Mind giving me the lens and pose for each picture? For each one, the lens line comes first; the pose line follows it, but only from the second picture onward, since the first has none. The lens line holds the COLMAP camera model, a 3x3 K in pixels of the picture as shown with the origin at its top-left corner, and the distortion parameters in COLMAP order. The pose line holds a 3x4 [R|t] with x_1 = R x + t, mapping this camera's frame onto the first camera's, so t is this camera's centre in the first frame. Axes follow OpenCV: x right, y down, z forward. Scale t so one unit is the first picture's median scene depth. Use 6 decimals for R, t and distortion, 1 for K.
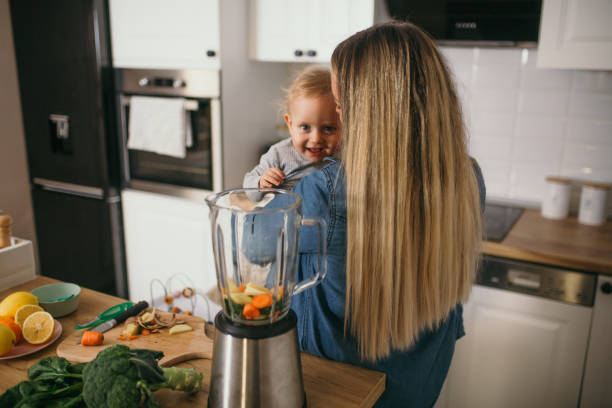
lens RADIAL K [[566.3, 0, 300.9], [0, 566.3, 195.0], [0, 0, 1]] dist [-0.051712, 0.002839]
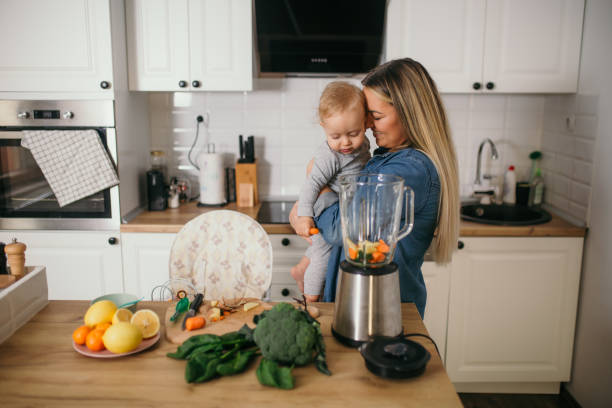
lens RADIAL K [[566.3, 0, 300.9], [0, 566.3, 195.0], [0, 0, 1]] dist [-0.051712, 0.002839]
pose [[0.890458, -0.093802, 0.445294, -0.327290], [0.117820, 0.992682, -0.026494, 0.023288], [-0.439550, 0.076056, 0.894993, -0.080997]]
